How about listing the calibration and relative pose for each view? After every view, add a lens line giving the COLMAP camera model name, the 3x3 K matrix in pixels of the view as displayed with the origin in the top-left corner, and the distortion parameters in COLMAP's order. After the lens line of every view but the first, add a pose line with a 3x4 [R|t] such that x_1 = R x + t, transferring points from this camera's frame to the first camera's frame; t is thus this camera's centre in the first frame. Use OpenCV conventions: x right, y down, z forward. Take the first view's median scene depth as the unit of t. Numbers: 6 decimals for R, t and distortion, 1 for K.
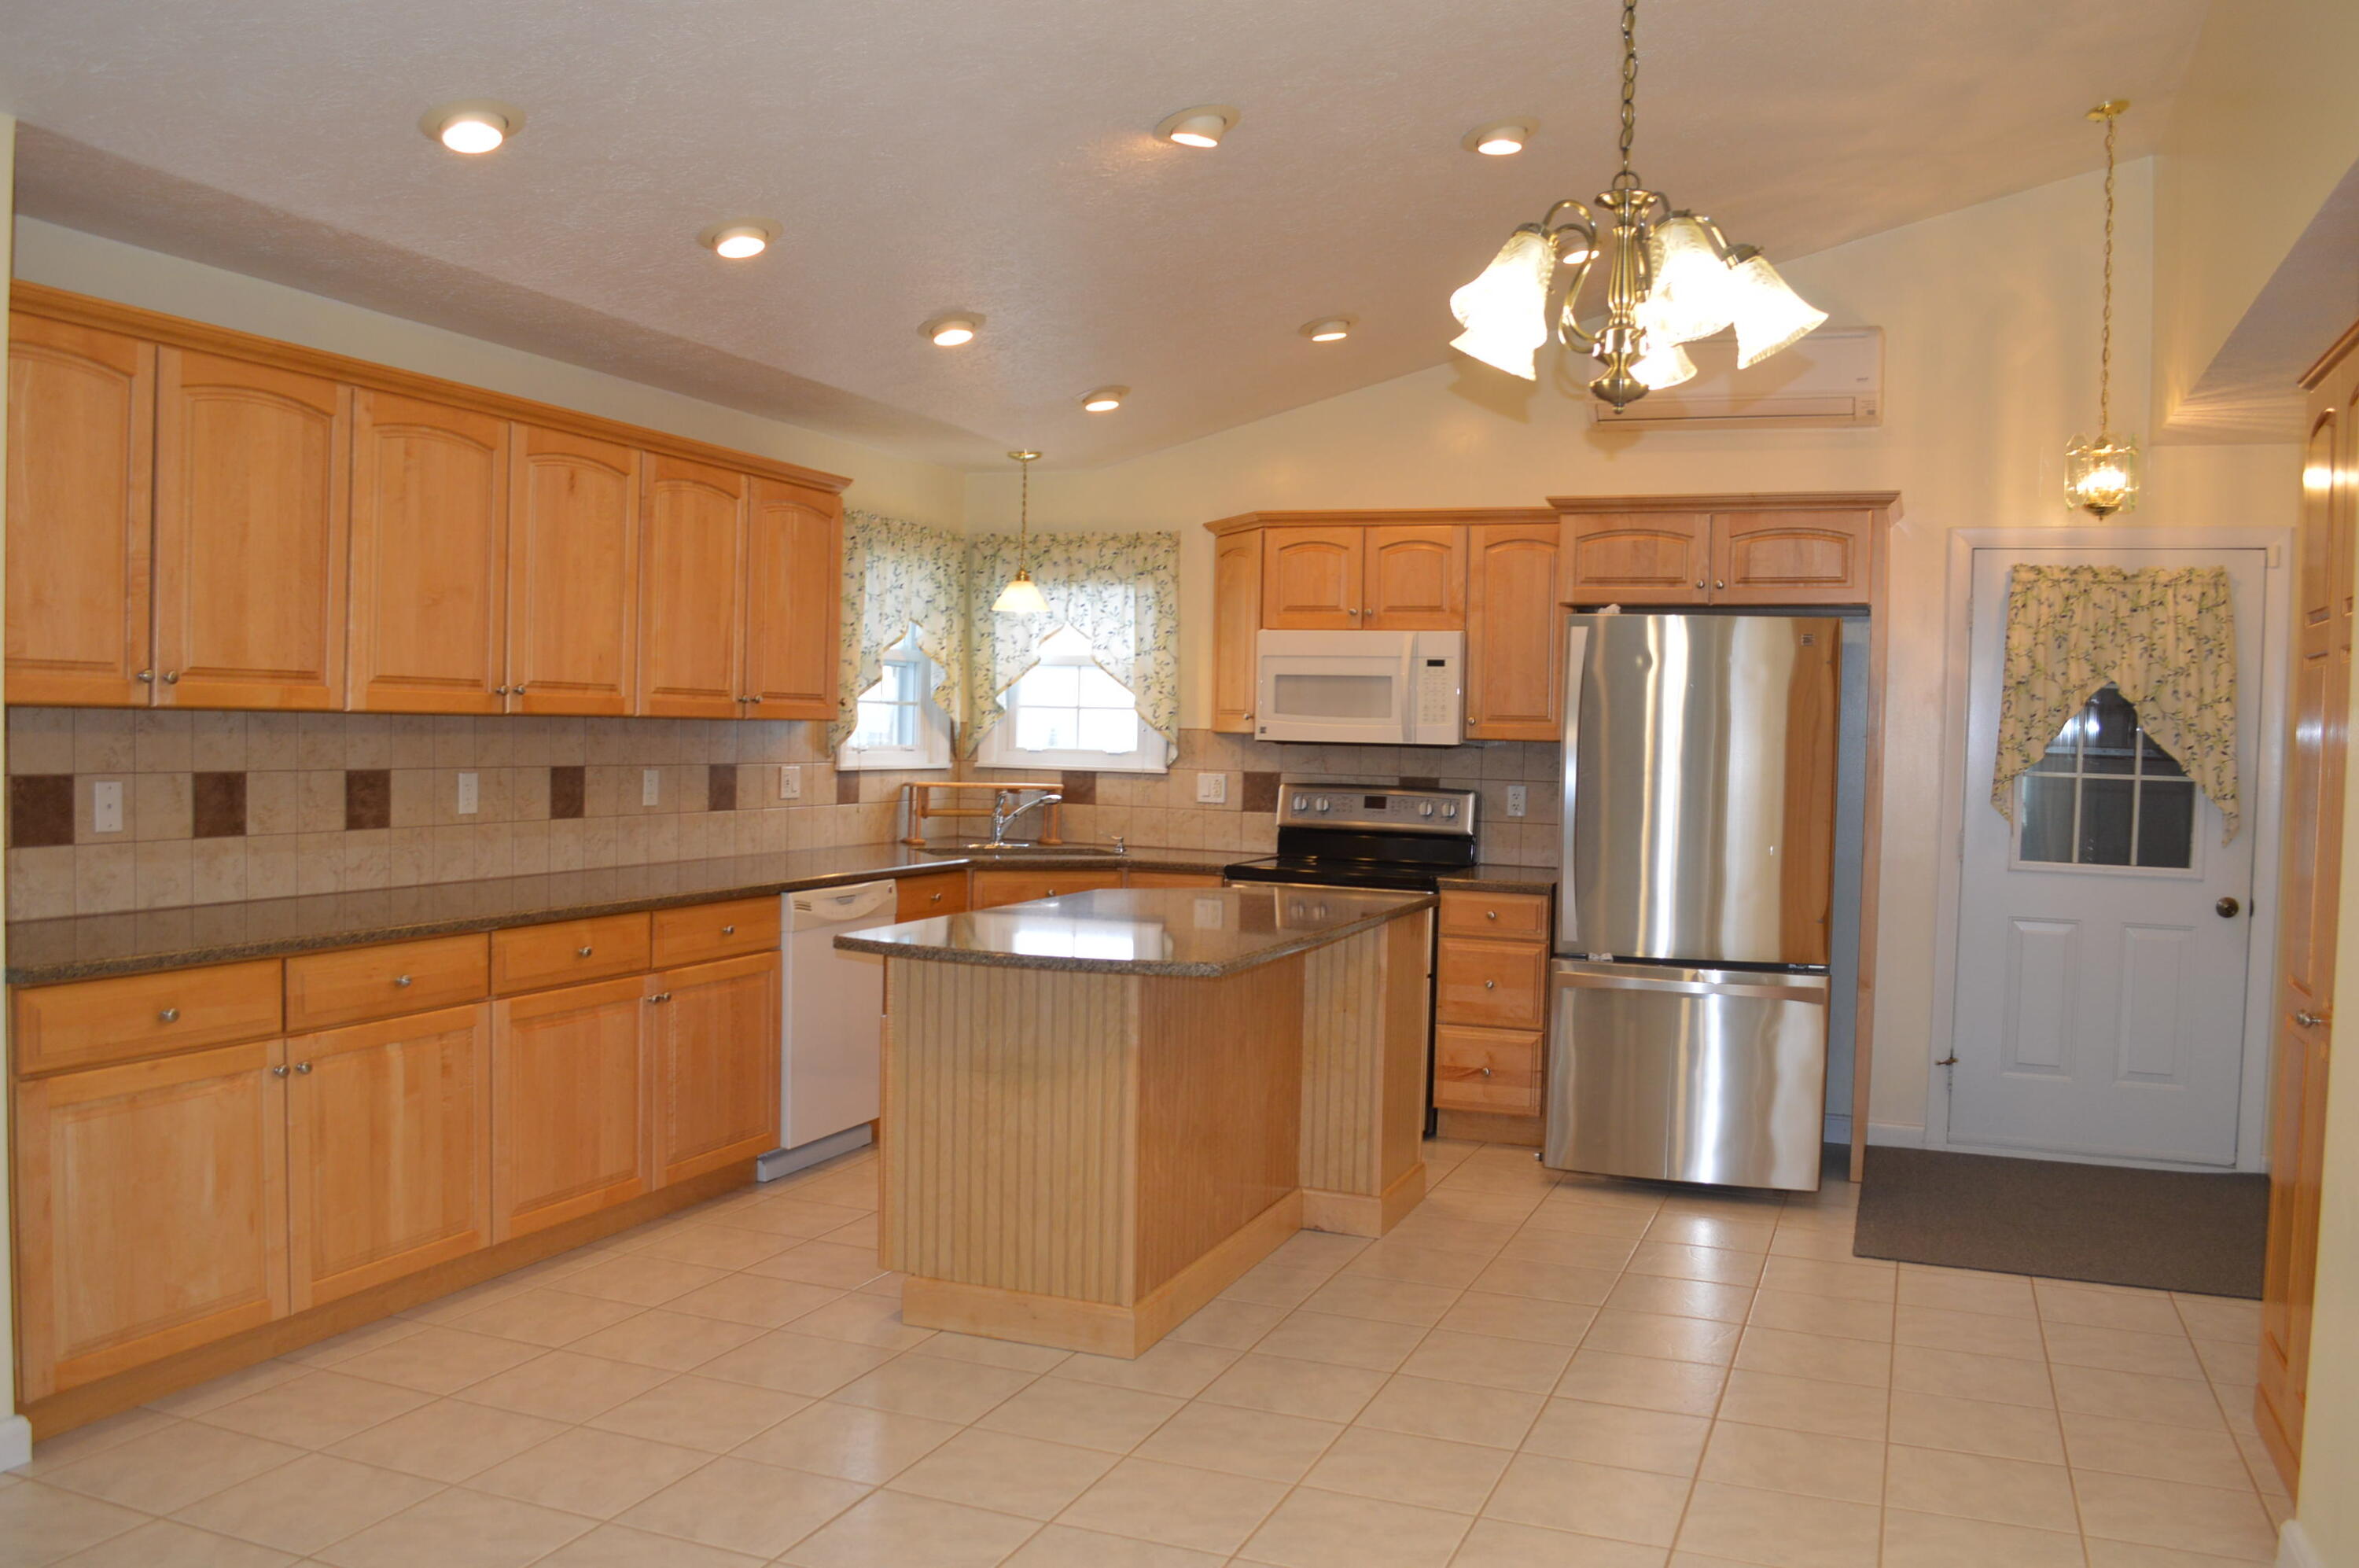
lens RADIAL K [[1880.3, 0, 1184.4], [0, 1880.3, 807.9], [0, 0, 1]] dist [-0.085231, 0.023466]
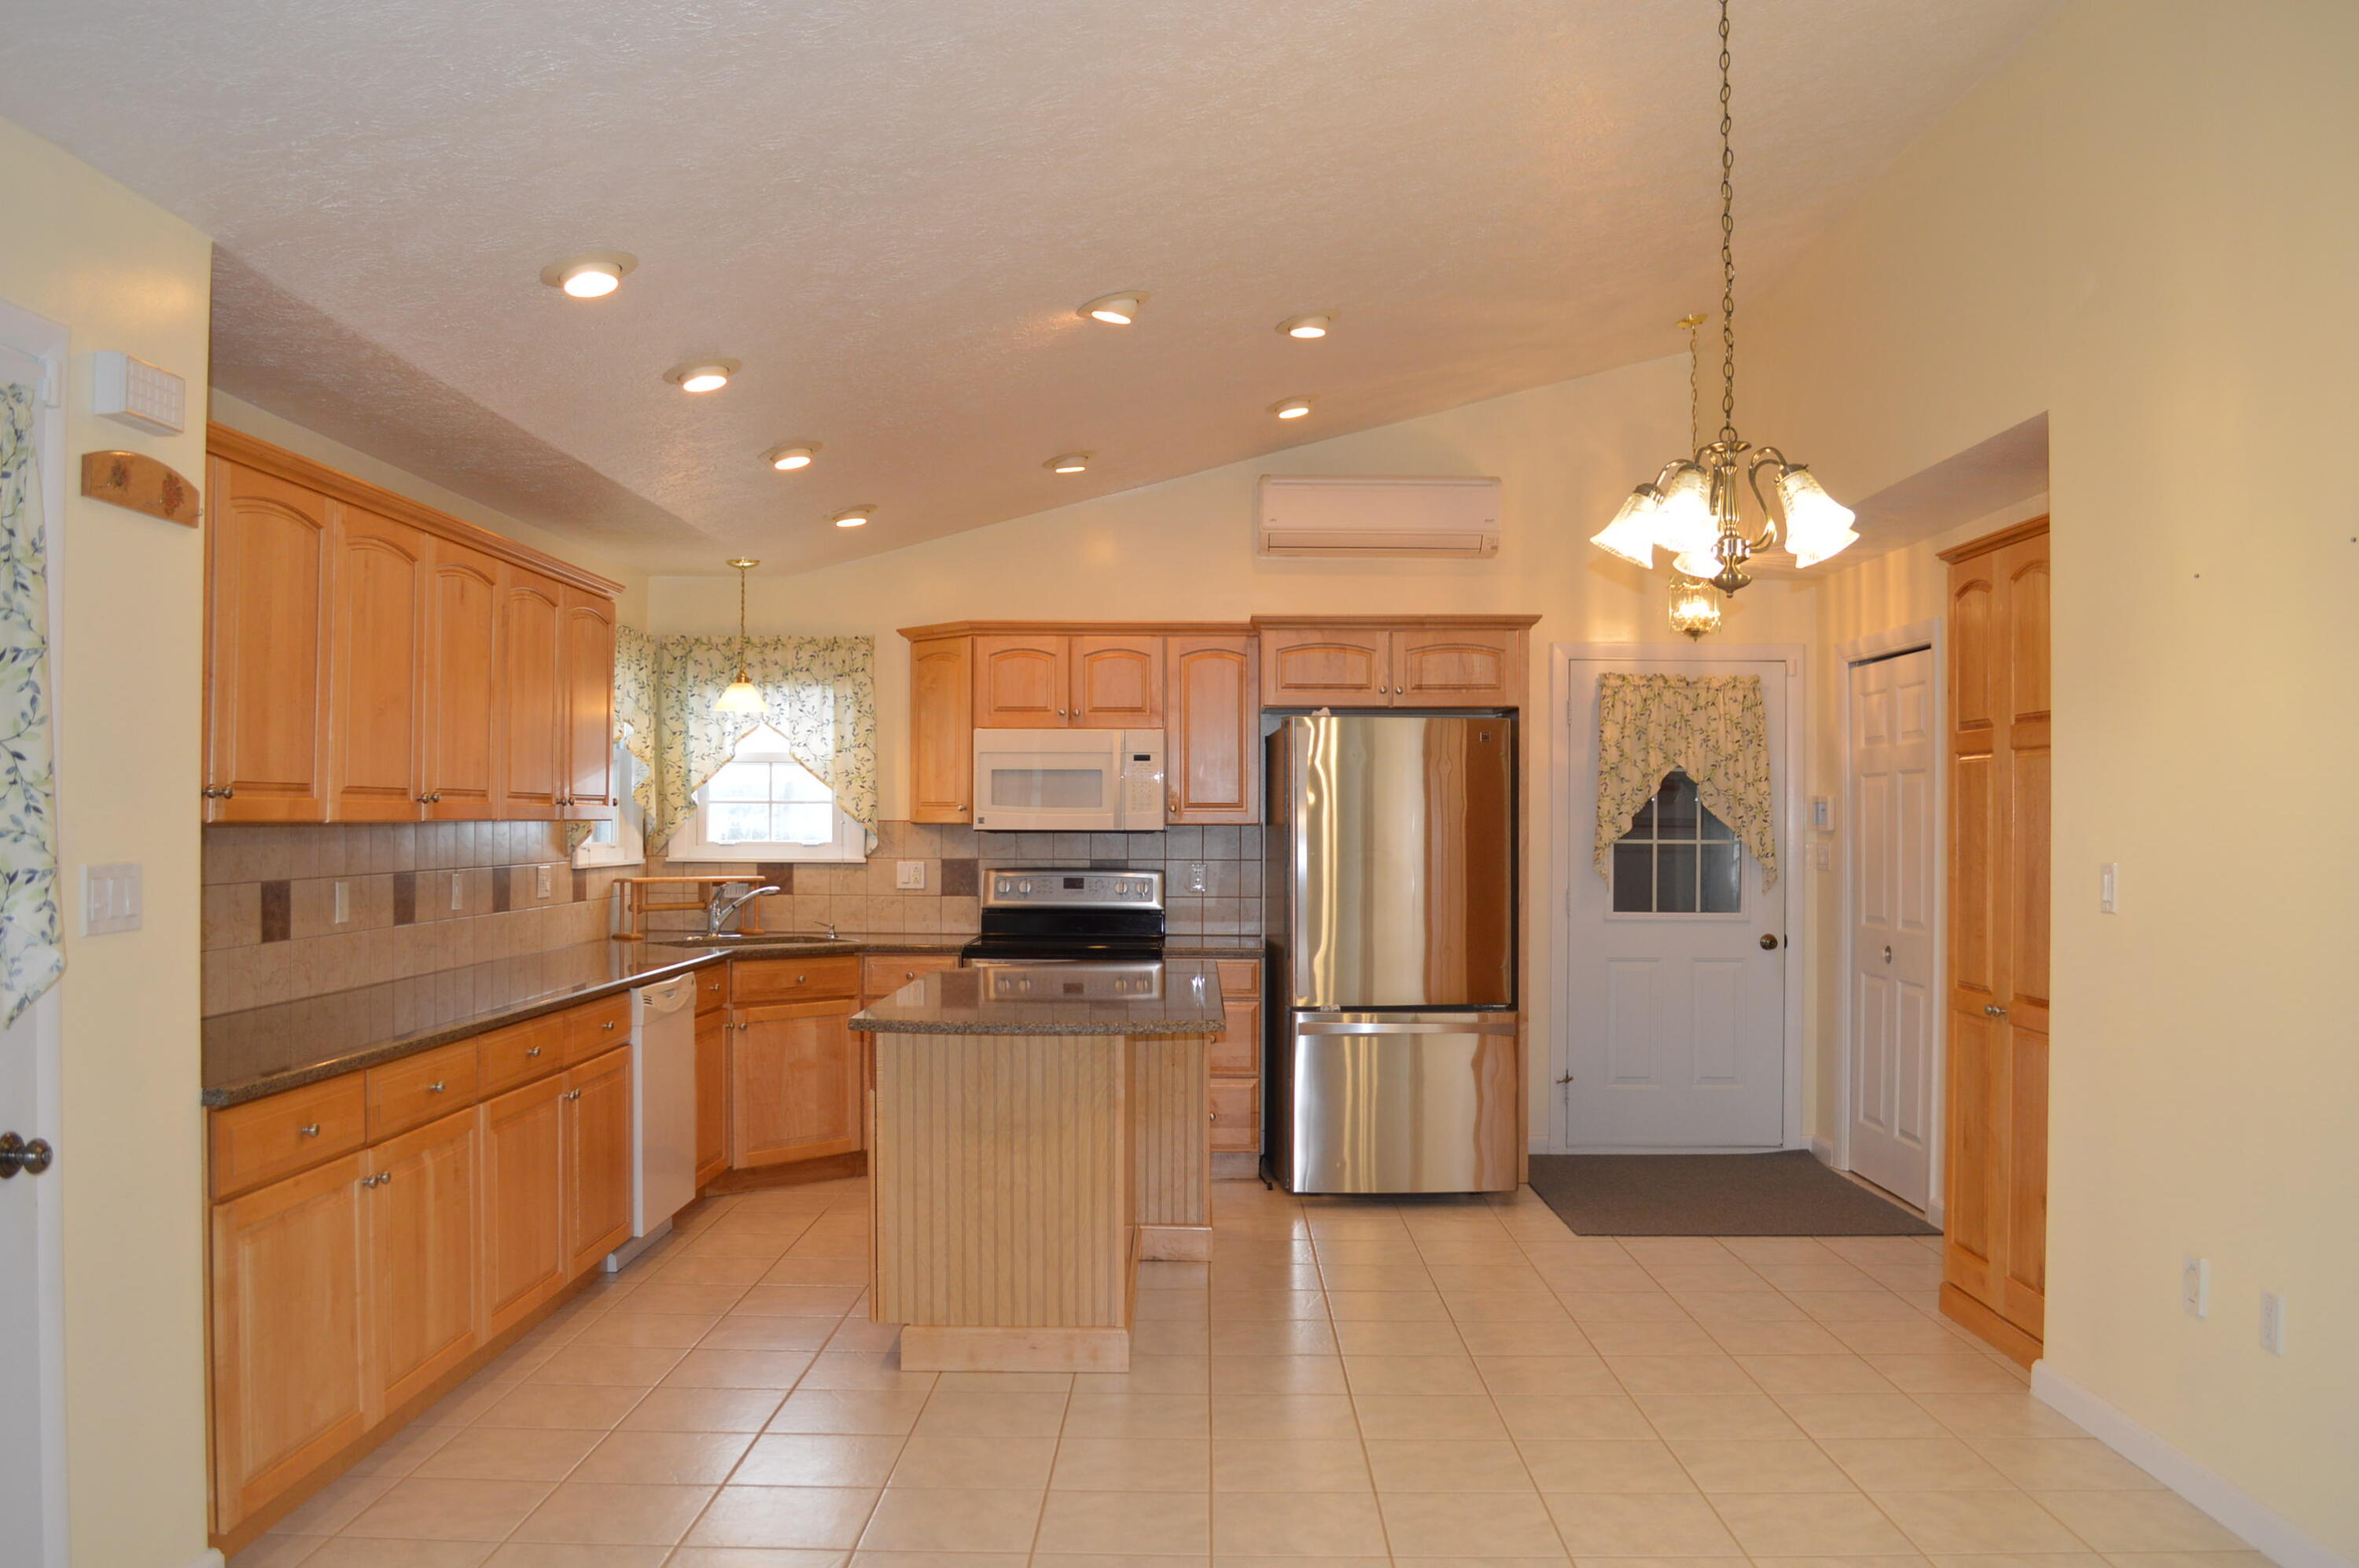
lens RADIAL K [[1880.3, 0, 1181.9], [0, 1880.3, 805.3], [0, 0, 1]] dist [-0.085231, 0.023466]
pose [[0.934231, -0.018991, 0.356164, -0.272337], [0.034532, 0.998706, -0.037326, -0.006142], [-0.354994, 0.047170, 0.933678, -0.068635]]
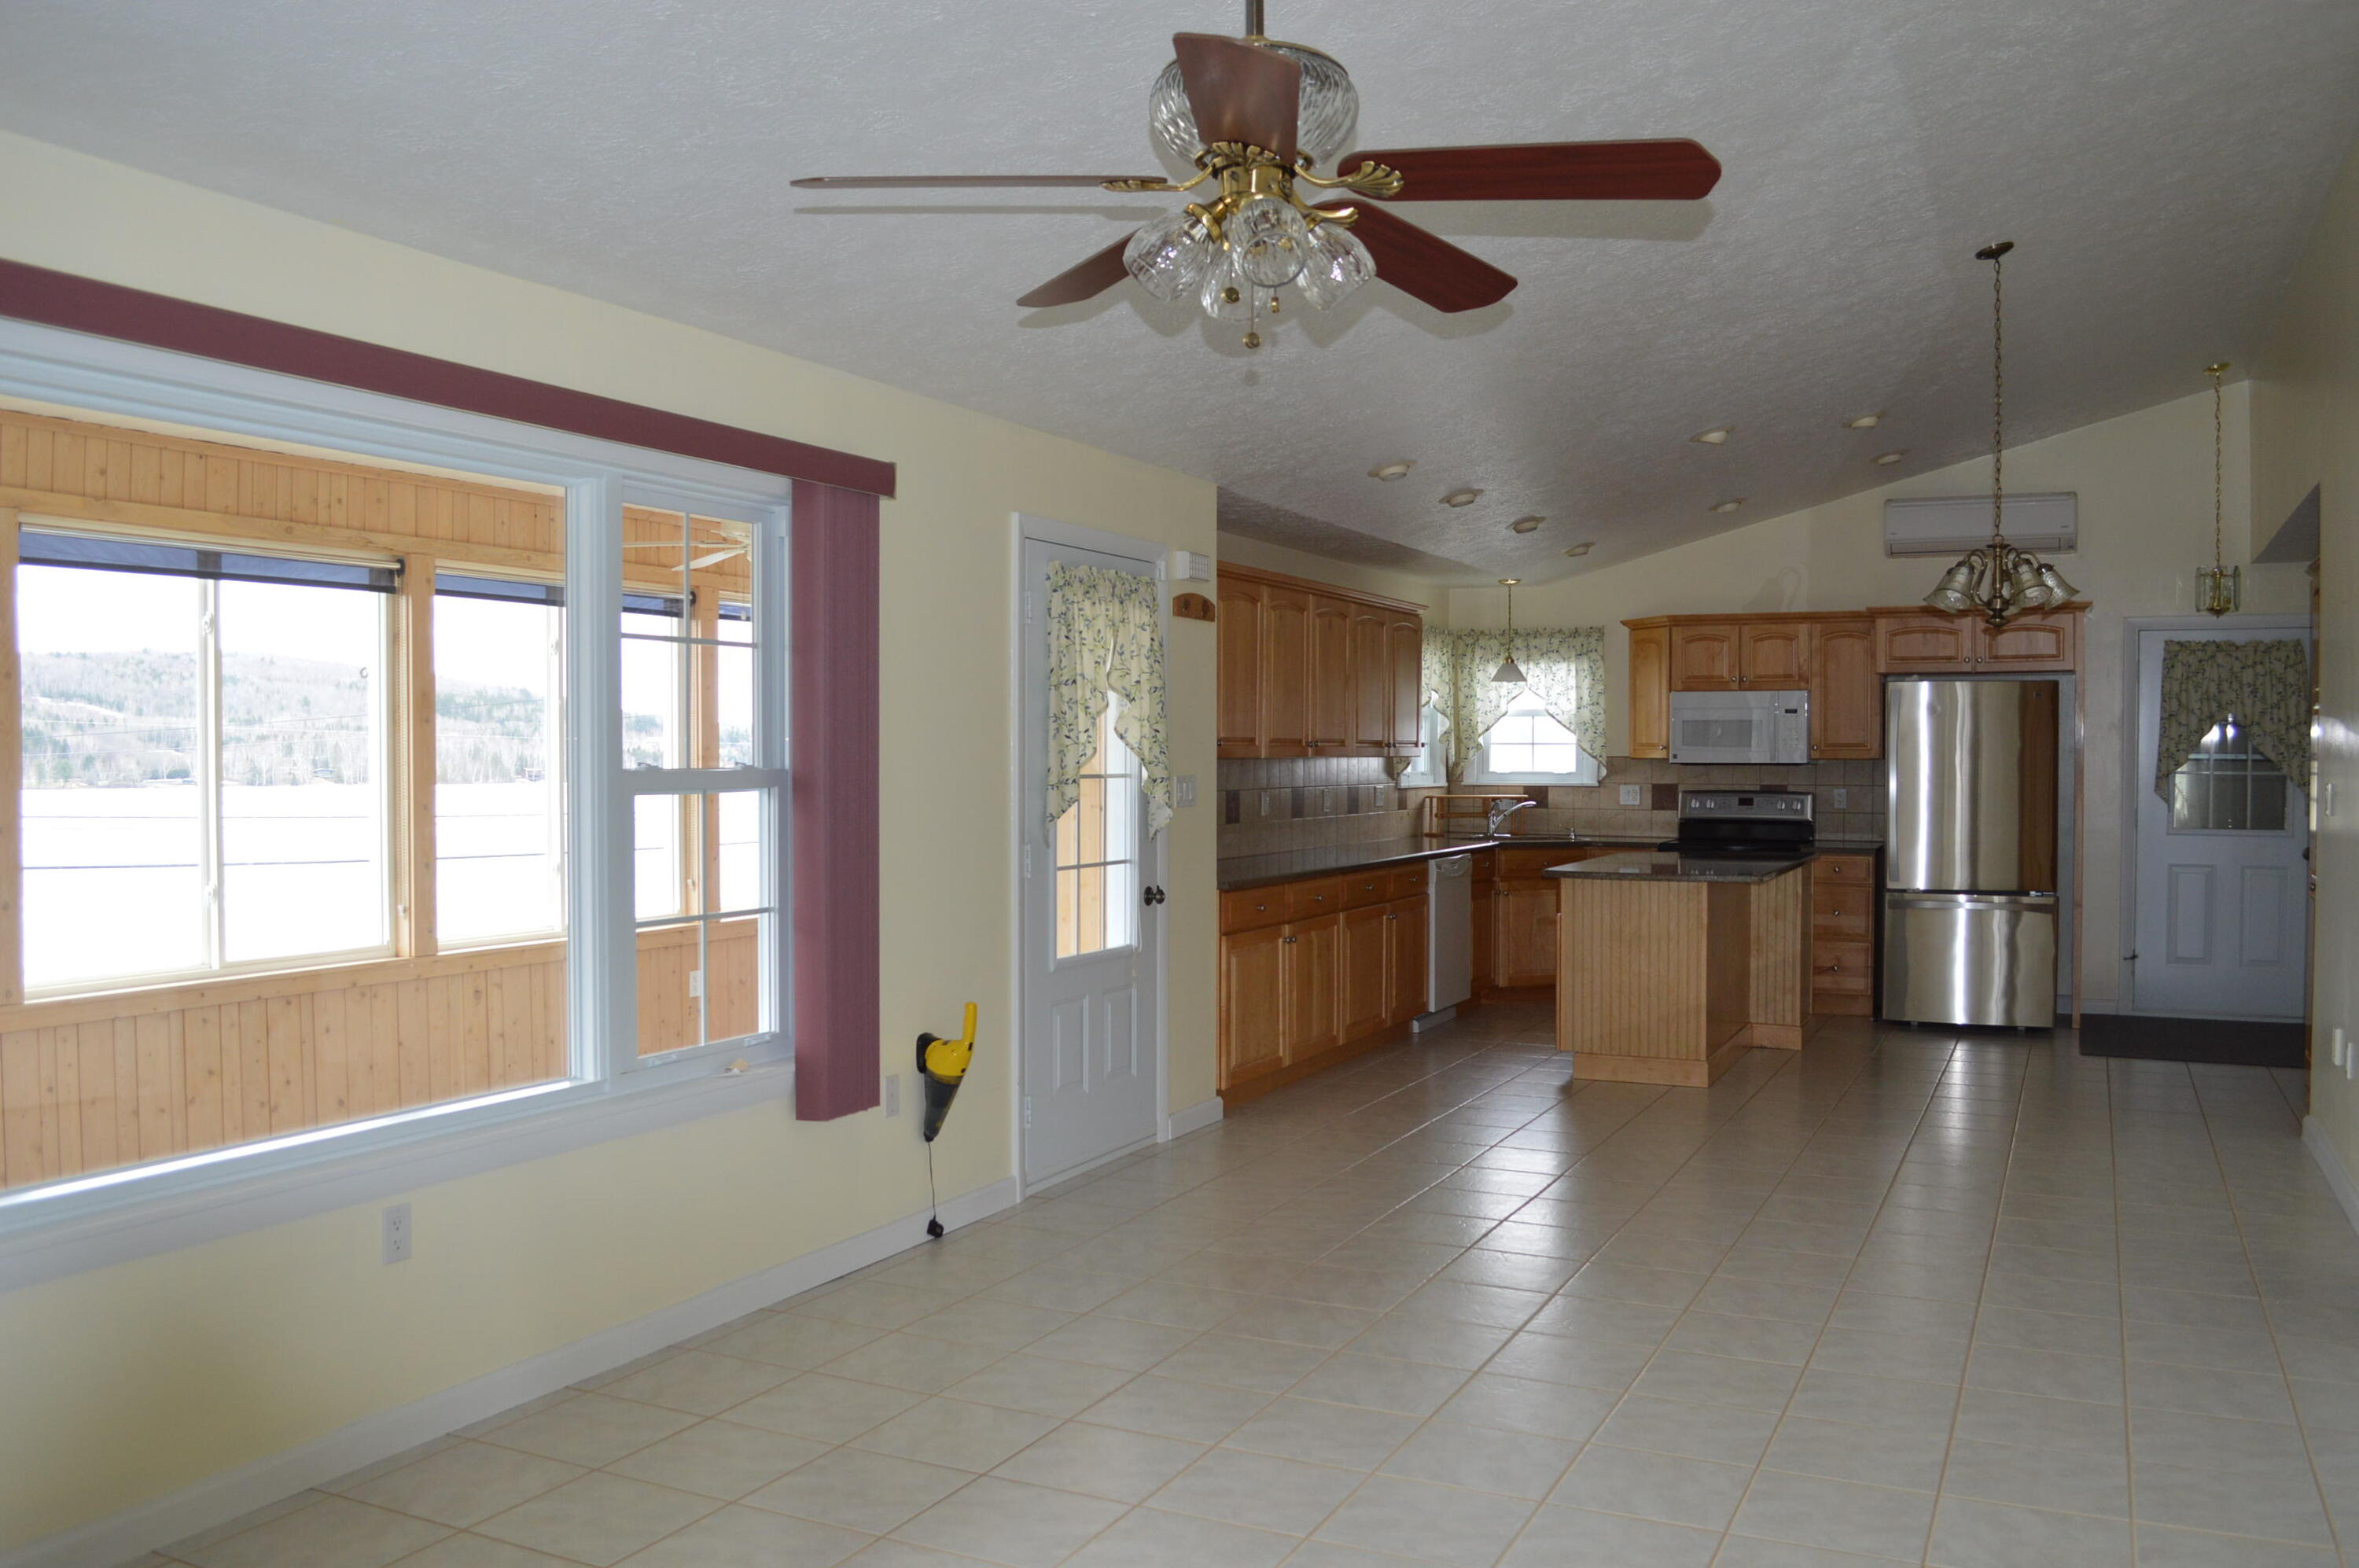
lens RADIAL K [[1880.3, 0, 1192.3], [0, 1880.3, 792.1], [0, 0, 1]] dist [-0.085231, 0.023466]
pose [[0.996967, -0.022384, -0.074542, -0.276220], [0.020743, 0.999527, -0.022719, 0.017095], [0.075015, 0.021104, 0.996959, -0.649603]]
